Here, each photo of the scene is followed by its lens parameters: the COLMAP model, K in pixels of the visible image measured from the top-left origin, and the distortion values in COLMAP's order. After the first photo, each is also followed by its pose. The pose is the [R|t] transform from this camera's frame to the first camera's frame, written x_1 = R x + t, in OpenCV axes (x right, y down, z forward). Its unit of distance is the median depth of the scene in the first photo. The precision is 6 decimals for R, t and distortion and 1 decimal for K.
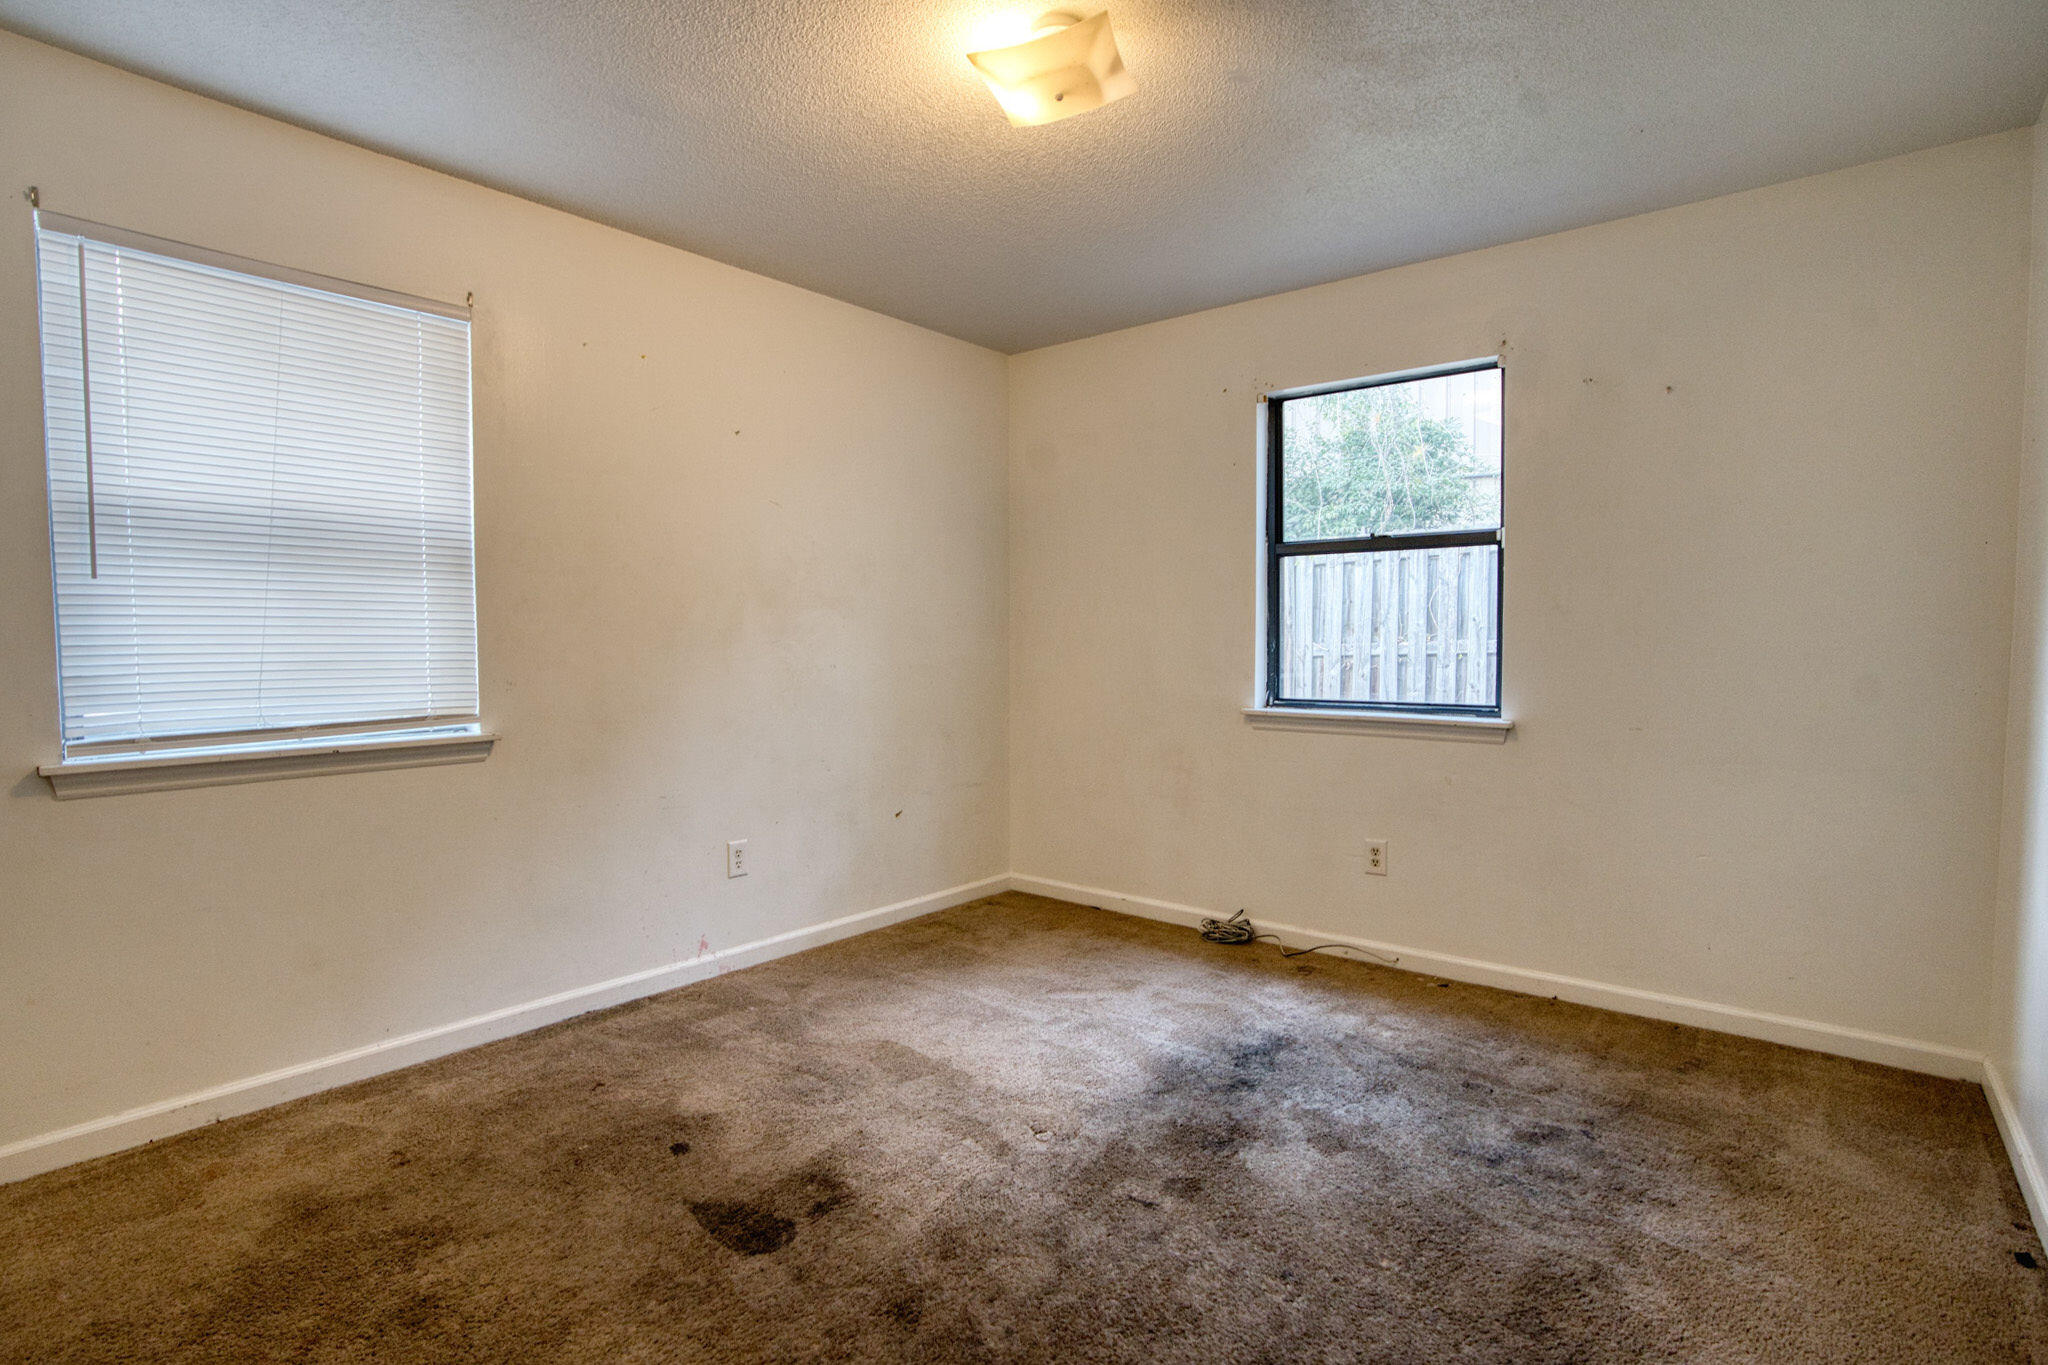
lens RADIAL K [[1000.9, 0, 1016.7], [0, 1000.9, 686.0], [0, 0, 1]] dist [-0.069300, 0.031423]
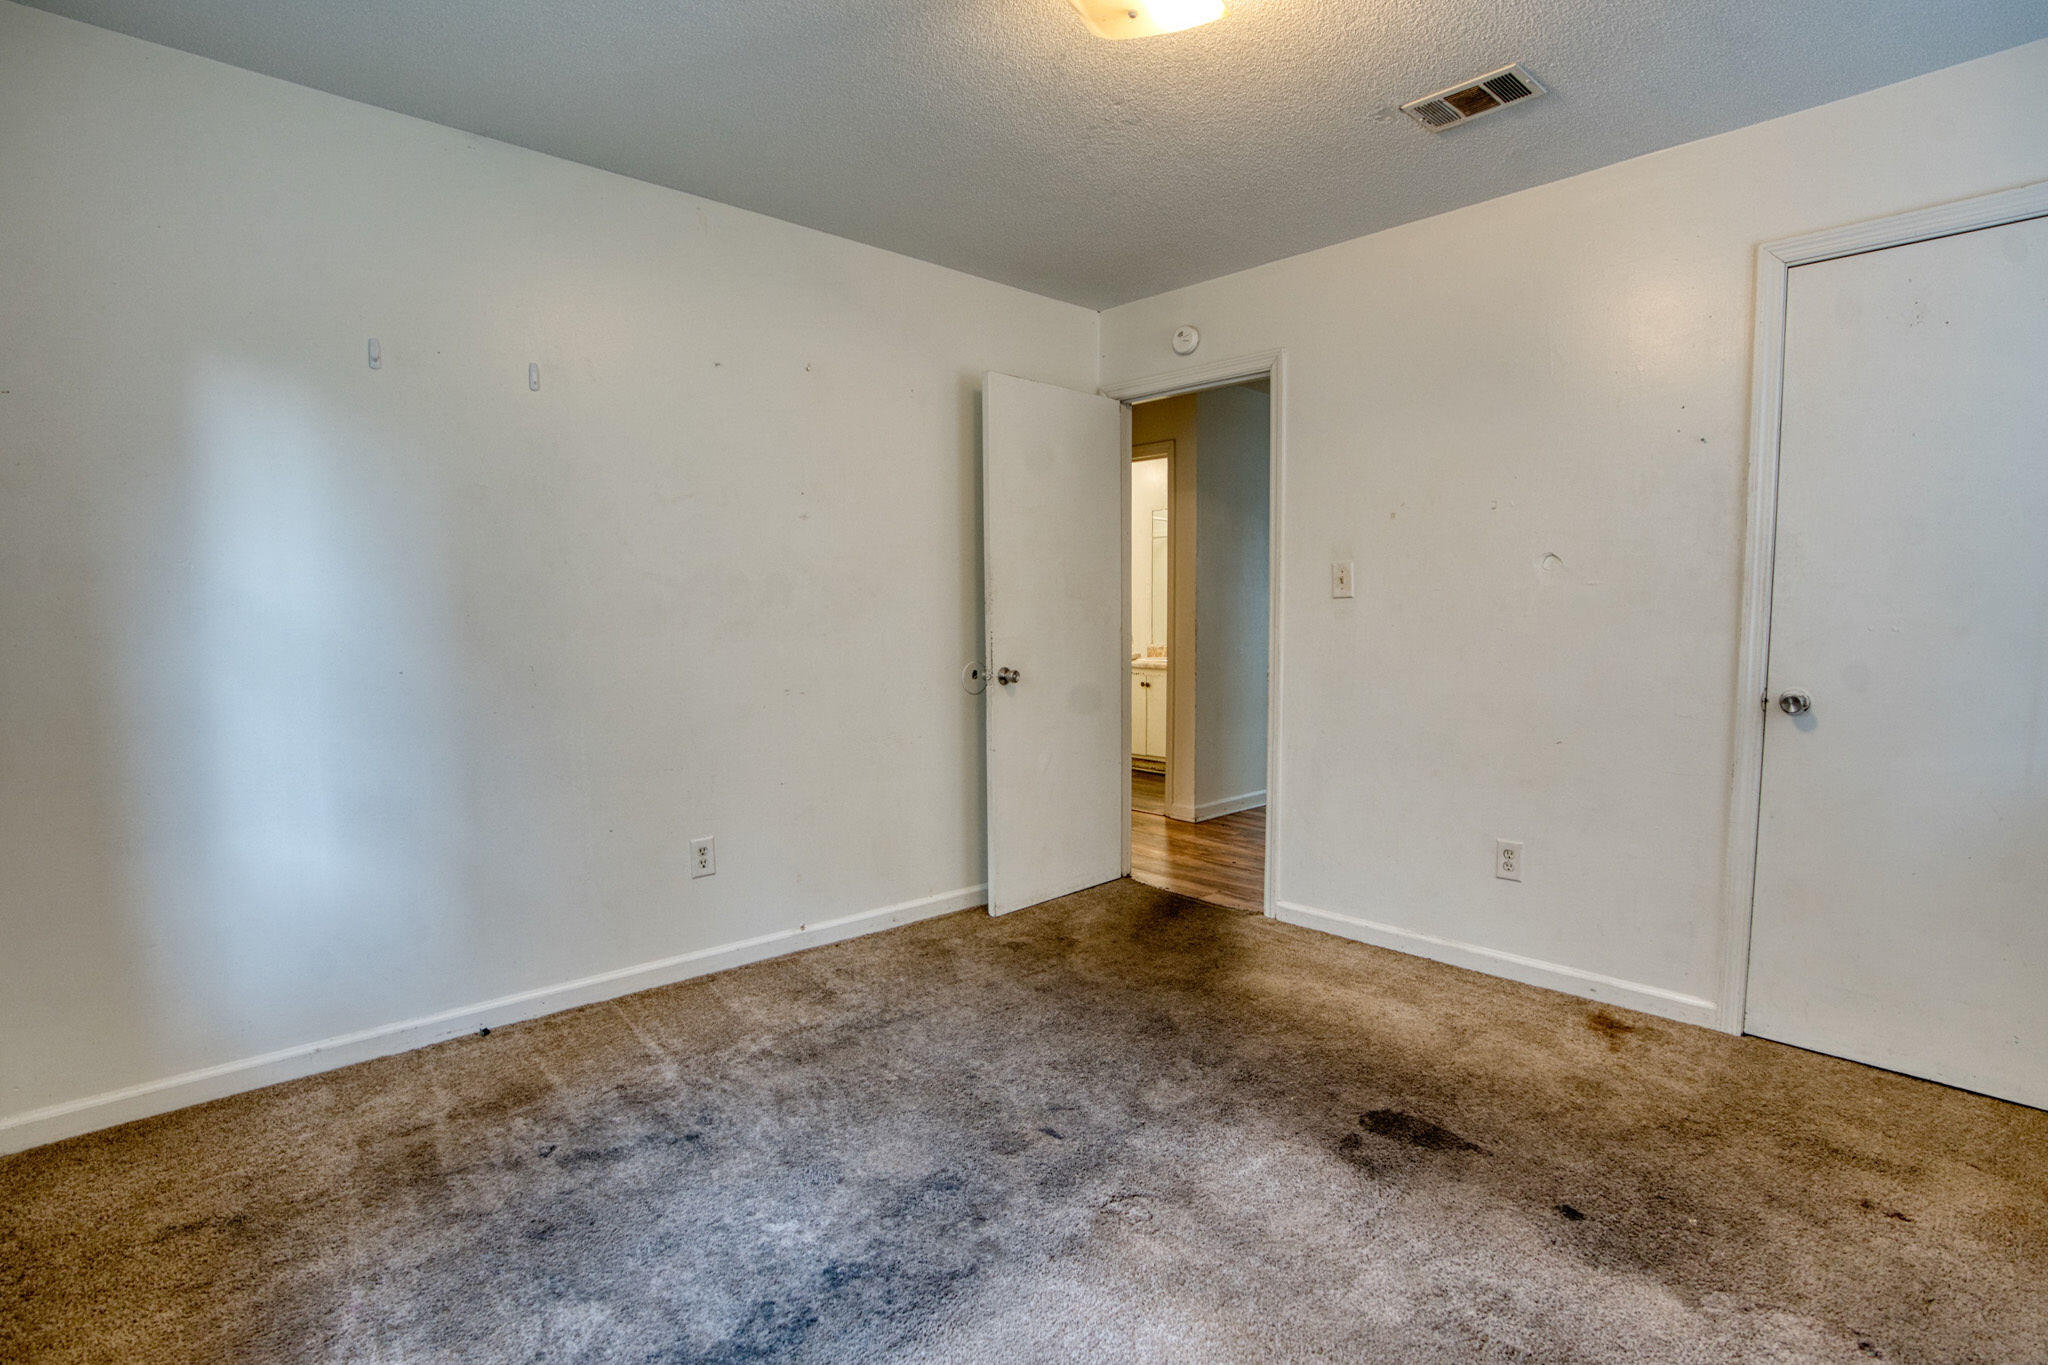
lens RADIAL K [[1000.9, 0, 1016.7], [0, 1000.9, 686.0], [0, 0, 1]] dist [-0.069300, 0.031423]
pose [[-0.991663, -0.003334, 0.128815, 0.022150], [0.011969, 0.992960, 0.117843, -0.074246], [-0.128301, 0.118403, -0.984642, 1.585168]]
